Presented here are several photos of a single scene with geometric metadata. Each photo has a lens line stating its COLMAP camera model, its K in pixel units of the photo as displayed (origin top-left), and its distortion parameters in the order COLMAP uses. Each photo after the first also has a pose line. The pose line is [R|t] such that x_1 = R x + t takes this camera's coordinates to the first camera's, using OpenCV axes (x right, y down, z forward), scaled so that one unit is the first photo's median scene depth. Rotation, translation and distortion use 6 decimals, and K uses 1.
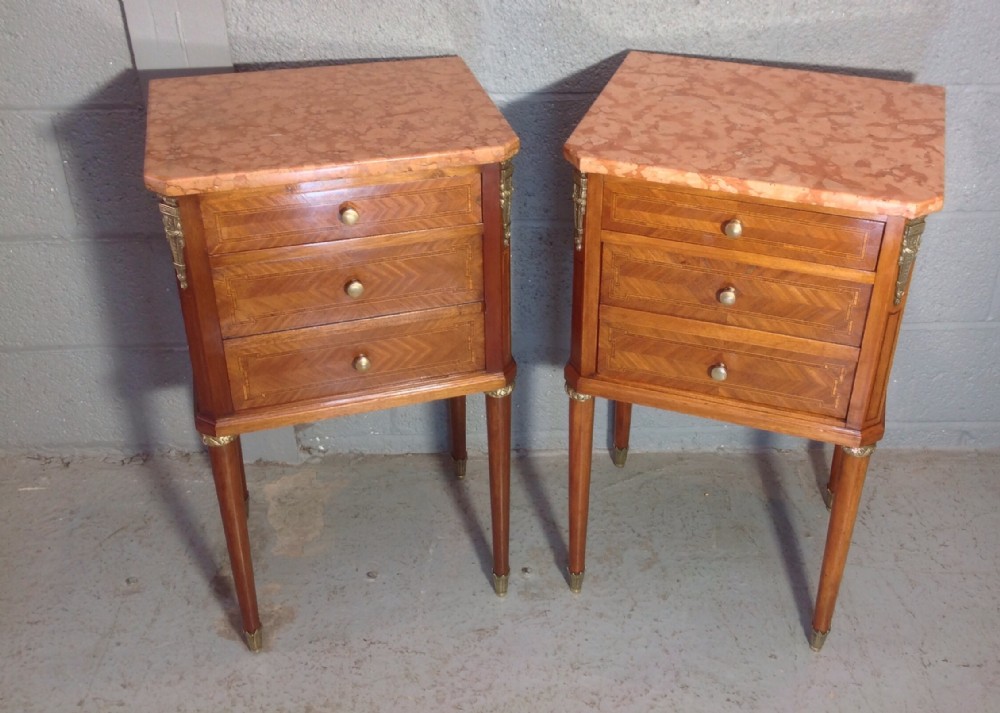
lens RADIAL K [[1082.2, 0, 579.7], [0, 1082.2, 288.1], [0, 0, 1]] dist [0.170758, -0.414277]
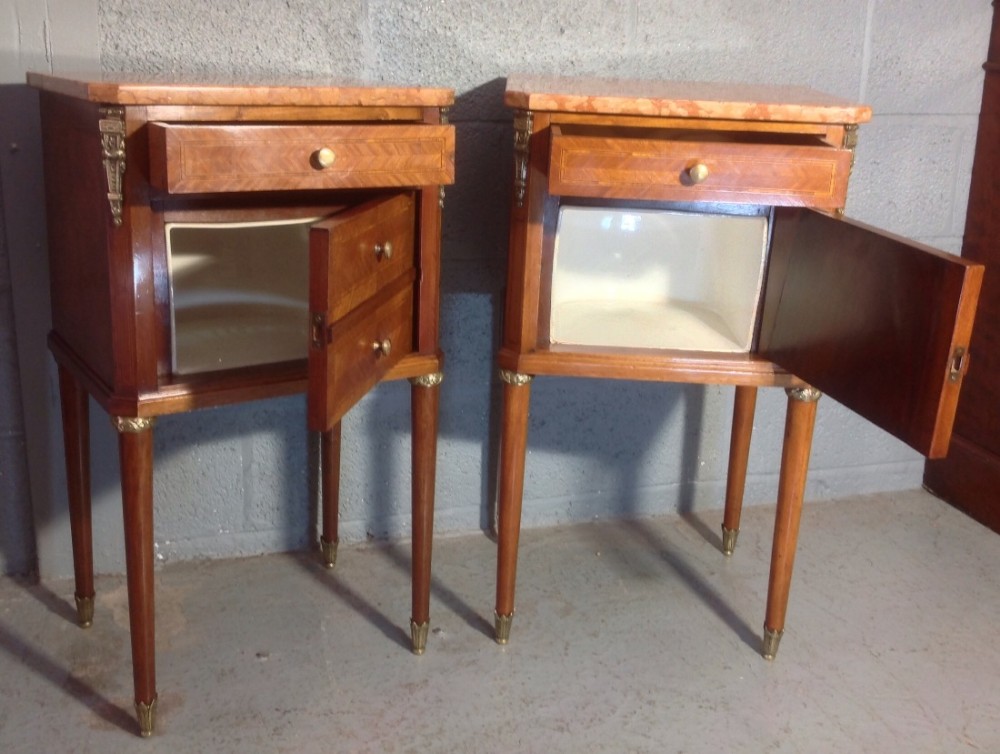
lens RADIAL K [[1107.5, 0, 497.9], [0, 1107.5, 318.6], [0, 0, 1]] dist [0.172182, -0.337538]
pose [[0.967751, -0.047586, 0.247373, -0.235237], [0.112784, 0.959924, -0.256566, 0.278104], [-0.225250, 0.276191, 0.934334, 0.076817]]
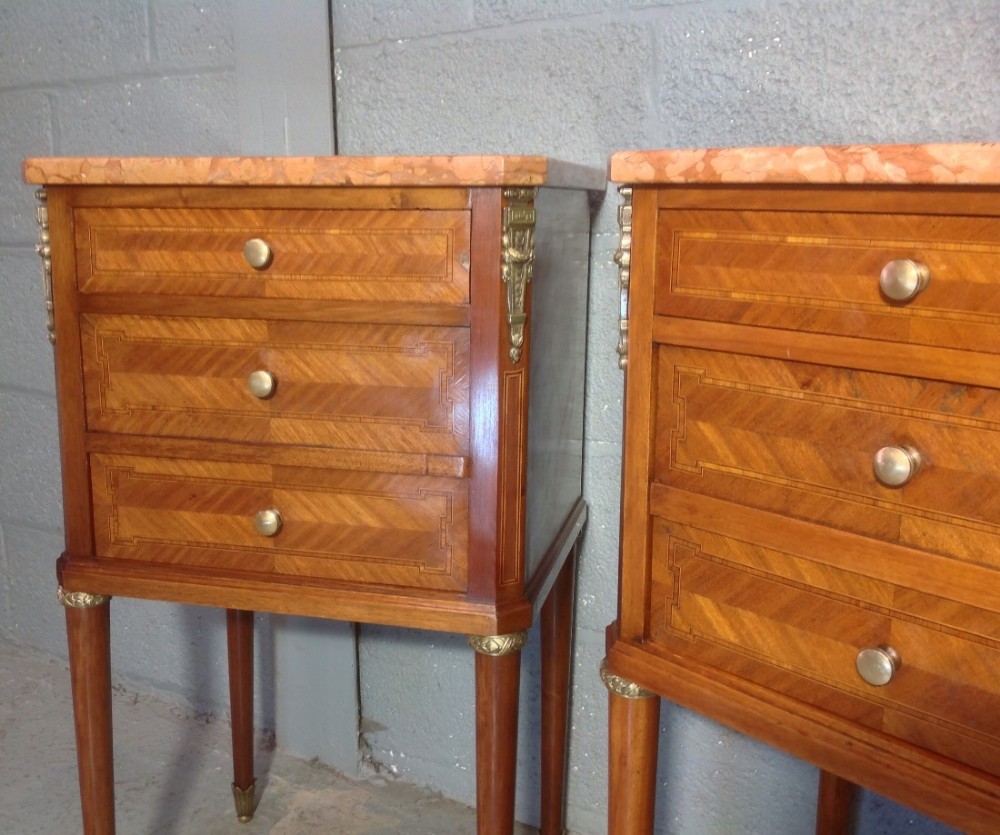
lens RADIAL K [[1063.7, 0, 444.3], [0, 1063.7, 416.4], [0, 0, 1]] dist [0.120405, -0.292260]
pose [[0.834251, 0.091002, -0.543823, 0.182597], [-0.261101, 0.933895, -0.244266, 0.118150], [0.485645, 0.345772, 0.802864, 0.475952]]
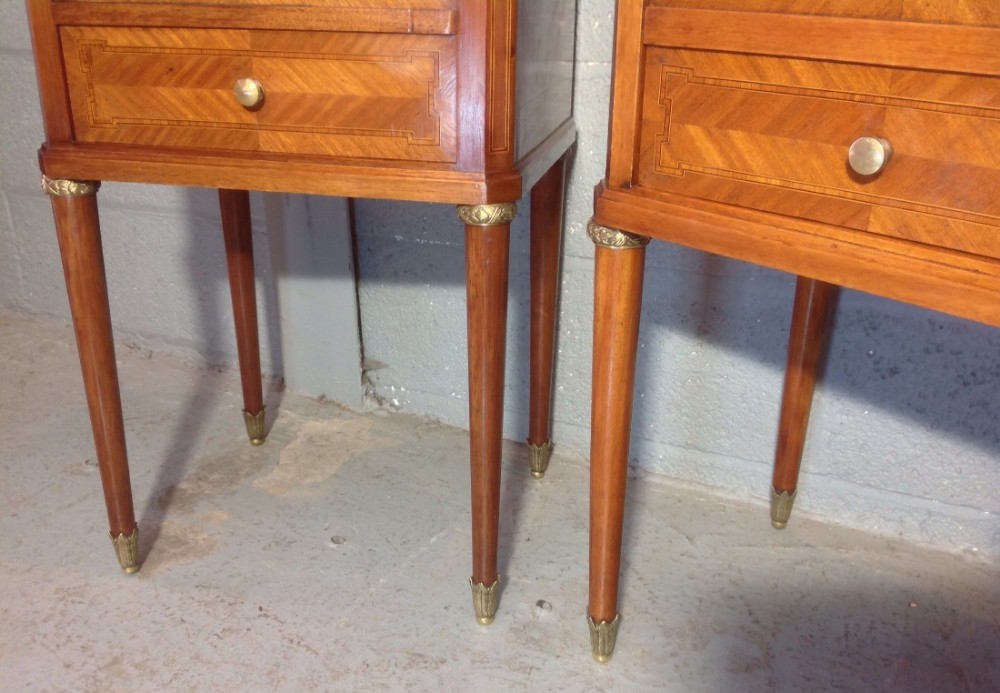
lens RADIAL K [[953.0, 0, 503.7], [0, 953.0, 378.4], [0, 0, 1]] dist [0.122587, -0.296407]
pose [[0.865967, 0.186543, -0.464008, 0.171693], [-0.243843, 0.967560, -0.066095, 0.194038], [0.436626, 0.170381, 0.883362, 0.545767]]
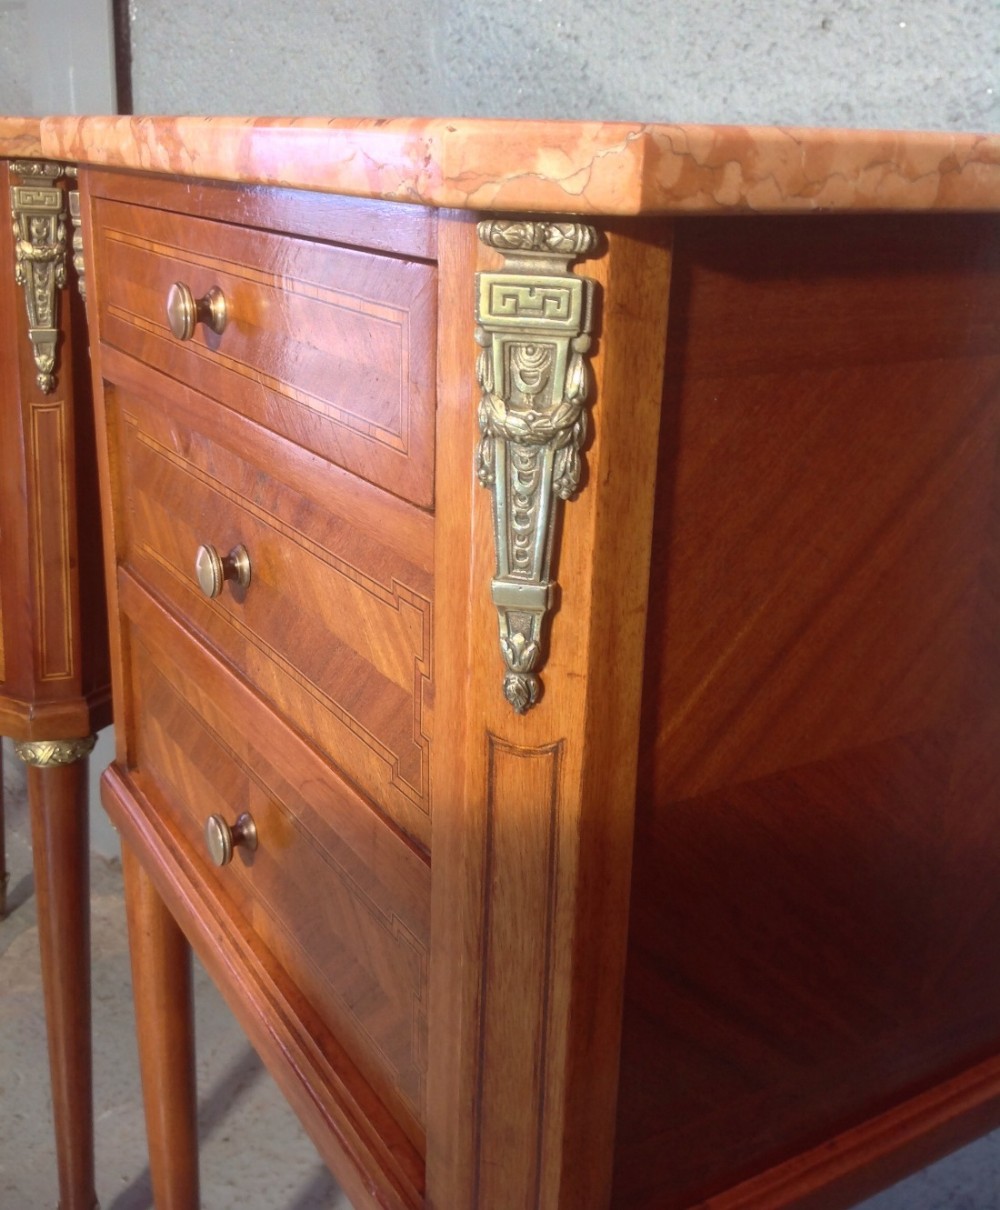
lens RADIAL K [[1286.1, 0, 494.6], [0, 1286.1, 539.1], [0, 0, 1]] dist [0.117938, -0.270629]
pose [[0.728393, 0.197277, -0.656144, 0.365684], [-0.369847, 0.919356, -0.134157, 0.016833], [0.576764, 0.340392, 0.742614, 0.645999]]
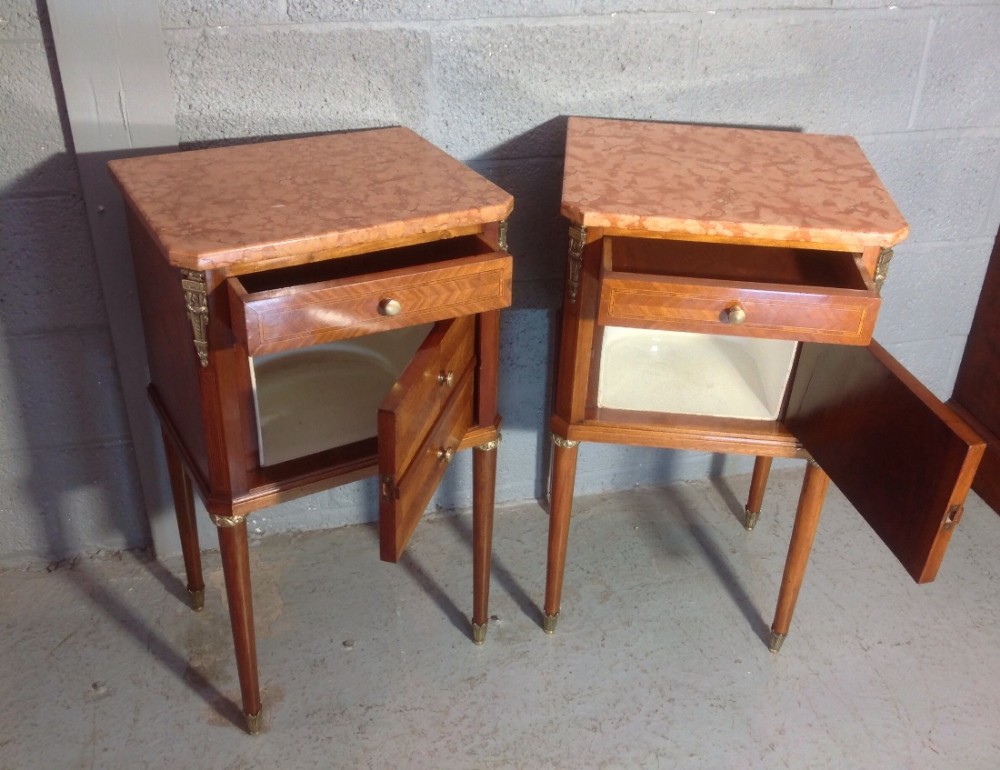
lens RADIAL K [[1027.1, 0, 546.1], [0, 1027.1, 361.4], [0, 0, 1]] dist [0.130966, -0.276662]
pose [[0.972666, -0.086290, 0.215579, -0.212479], [0.087531, 0.996155, 0.003804, 0.015776], [-0.215078, 0.015170, 0.976479, 0.022267]]
